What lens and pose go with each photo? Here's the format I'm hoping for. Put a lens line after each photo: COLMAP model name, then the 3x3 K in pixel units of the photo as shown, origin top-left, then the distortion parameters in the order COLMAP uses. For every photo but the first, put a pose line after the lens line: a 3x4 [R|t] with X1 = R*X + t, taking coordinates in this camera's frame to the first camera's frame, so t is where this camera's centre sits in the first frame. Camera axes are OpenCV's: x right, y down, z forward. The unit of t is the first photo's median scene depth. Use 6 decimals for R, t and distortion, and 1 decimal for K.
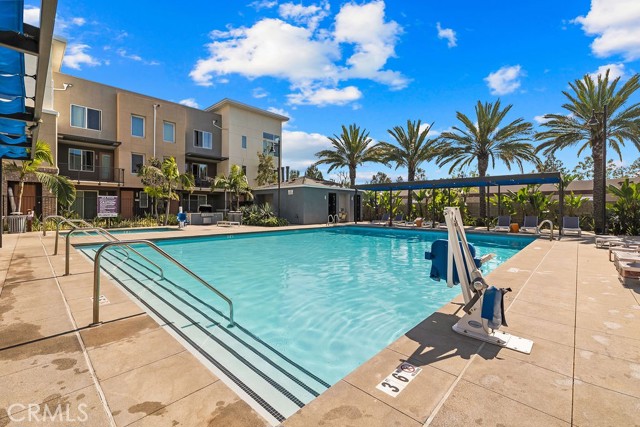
lens RADIAL K [[276.4, 0, 321.1], [0, 276.4, 208.3], [0, 0, 1]] dist [0.000582, 0.000072]
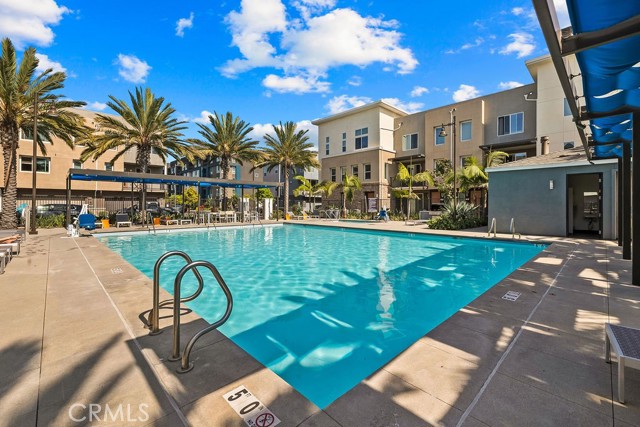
lens RADIAL K [[276.4, 0, 320.1], [0, 276.4, 207.4], [0, 0, 1]] dist [0.000582, 0.000072]
pose [[-0.048120, -0.000790, -0.998841, 0.285980], [-0.006692, 0.999978, -0.000468, 0.002844], [0.998819, 0.006662, -0.048125, 0.315738]]
